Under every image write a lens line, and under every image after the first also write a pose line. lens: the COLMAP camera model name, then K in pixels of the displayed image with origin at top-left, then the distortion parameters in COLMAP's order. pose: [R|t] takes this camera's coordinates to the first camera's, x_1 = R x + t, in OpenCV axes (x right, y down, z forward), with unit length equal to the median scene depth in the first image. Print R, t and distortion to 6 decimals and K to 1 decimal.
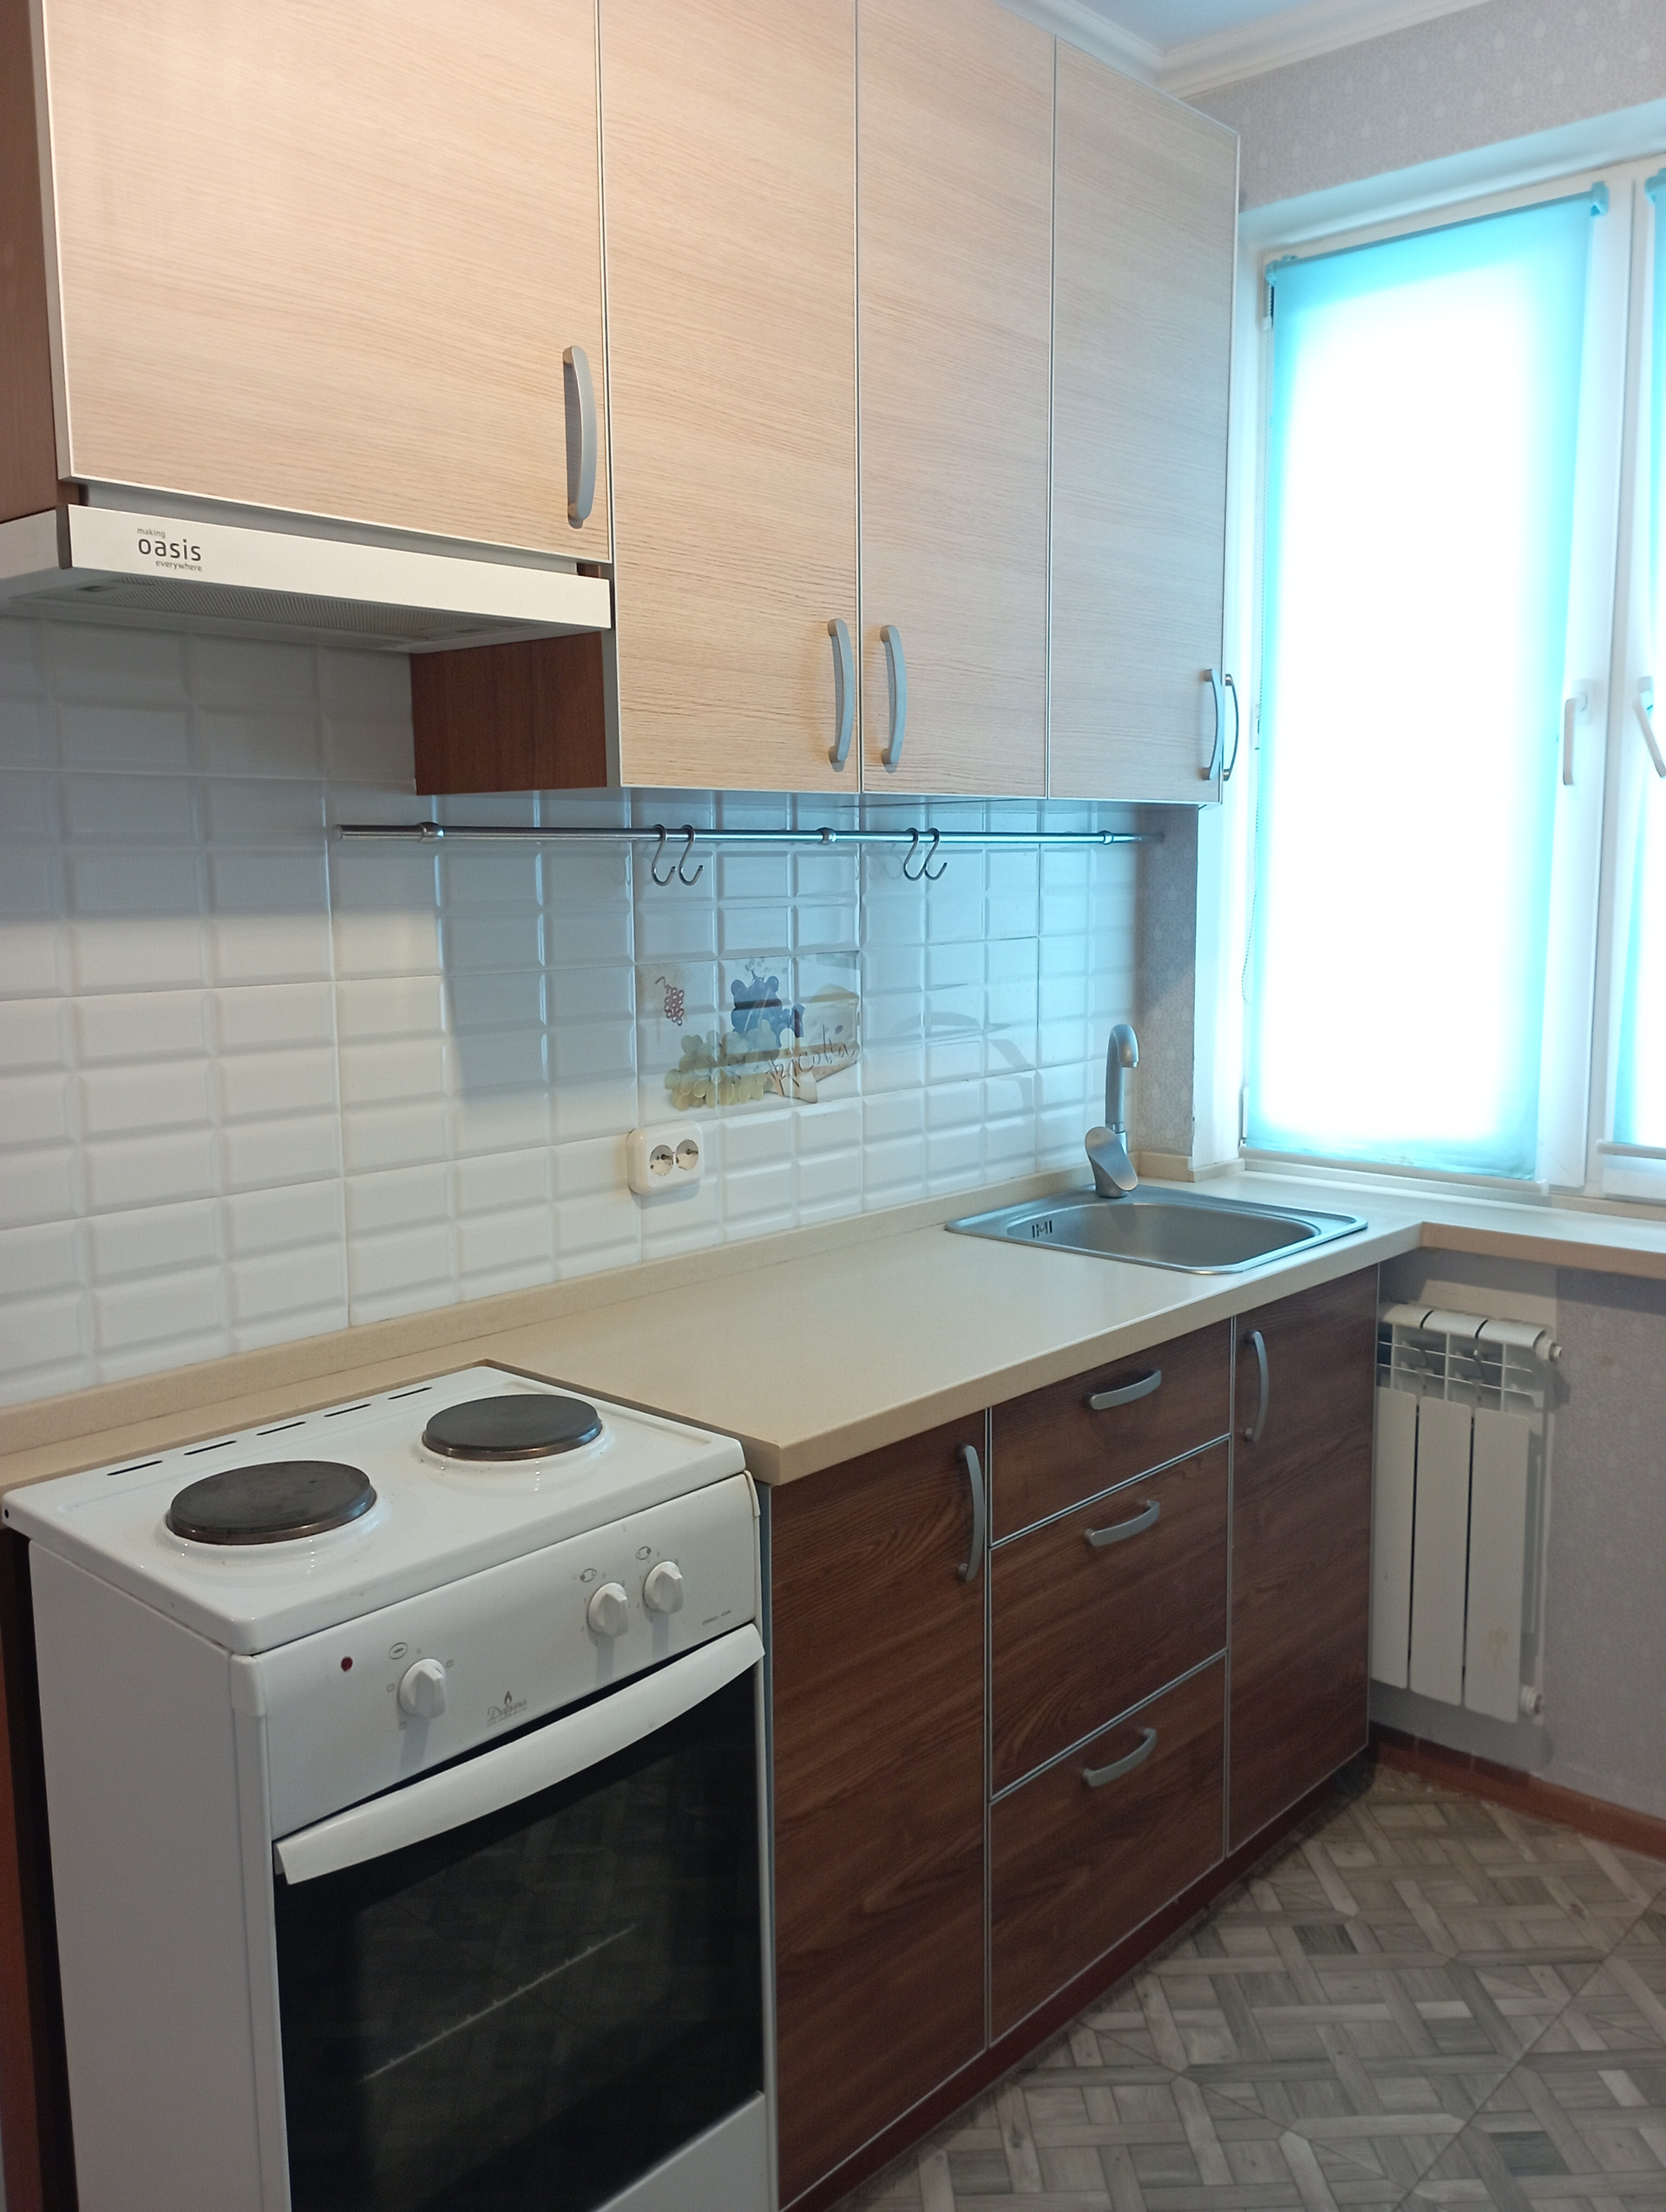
lens RADIAL K [[1821.8, 0, 840.0], [0, 1821.8, 1105.4], [0, 0, 1]] dist [0.103519, -0.131372]
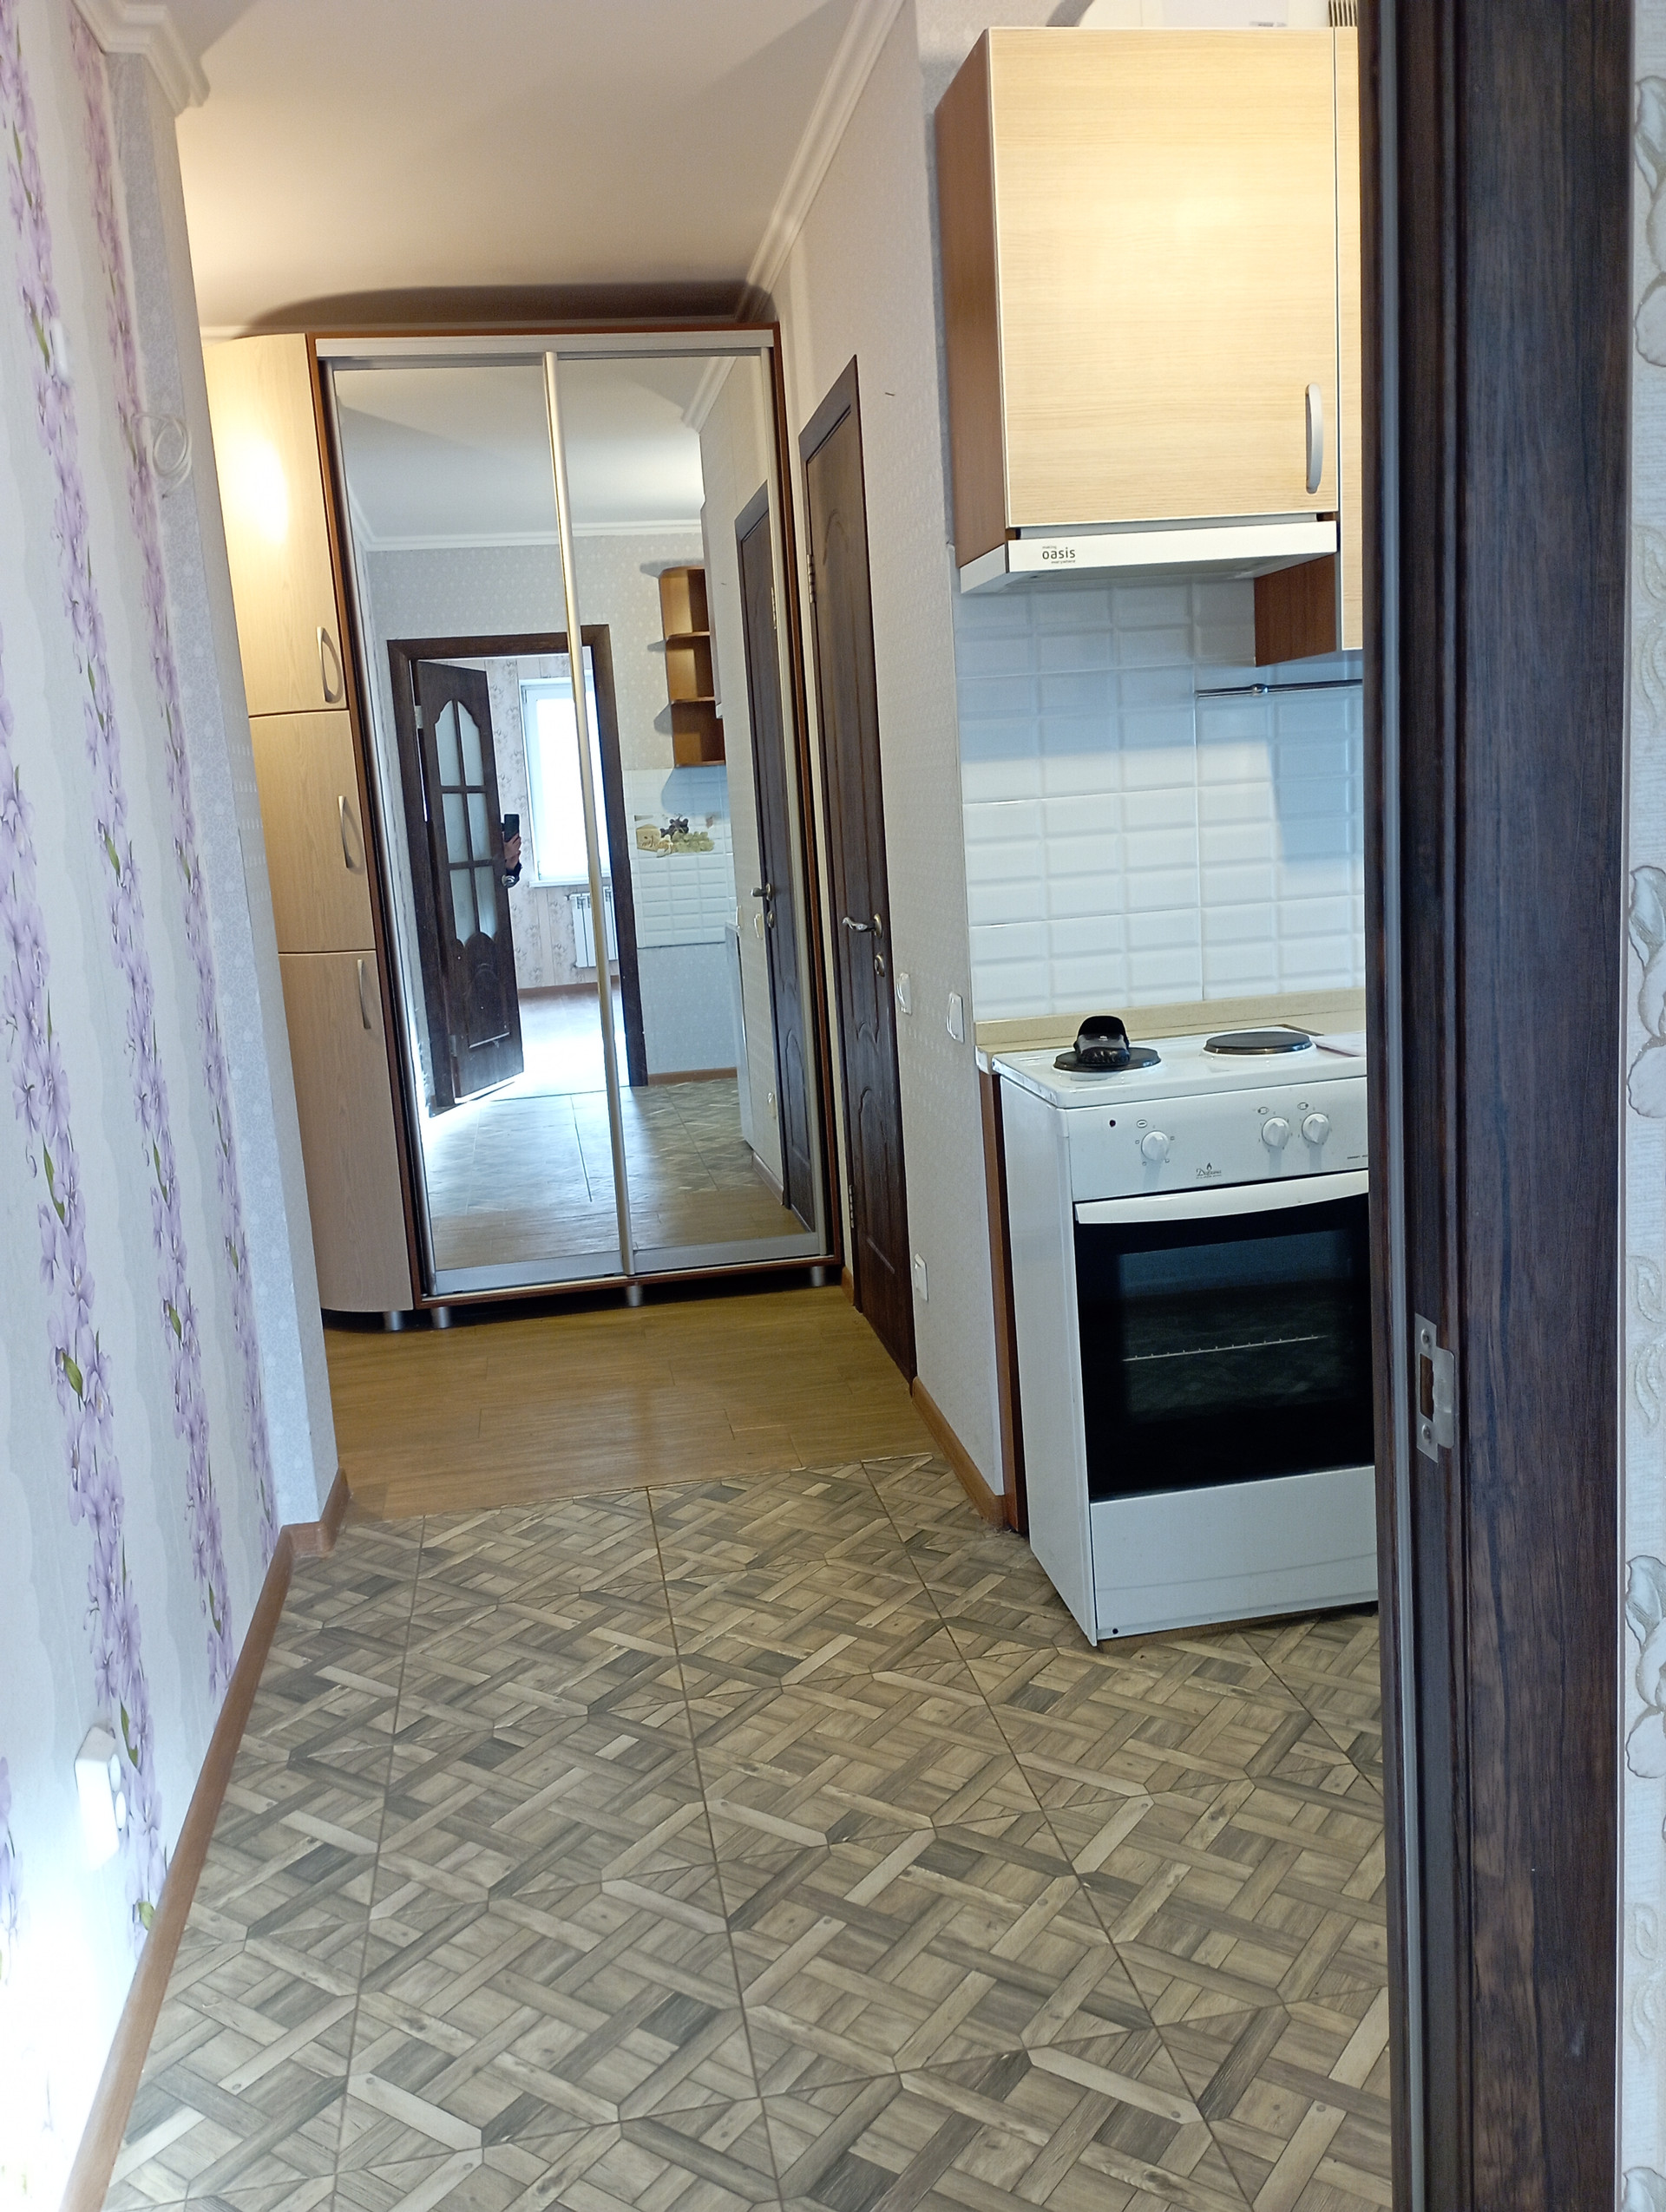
lens RADIAL K [[1821.8, 0, 840.0], [0, 1821.8, 1105.4], [0, 0, 1]] dist [0.103519, -0.131372]
pose [[0.791987, 0.061728, -0.607410, 0.494517], [-0.022386, 0.997143, 0.072147, 0.107407], [0.610128, -0.043542, 0.791106, -0.519524]]
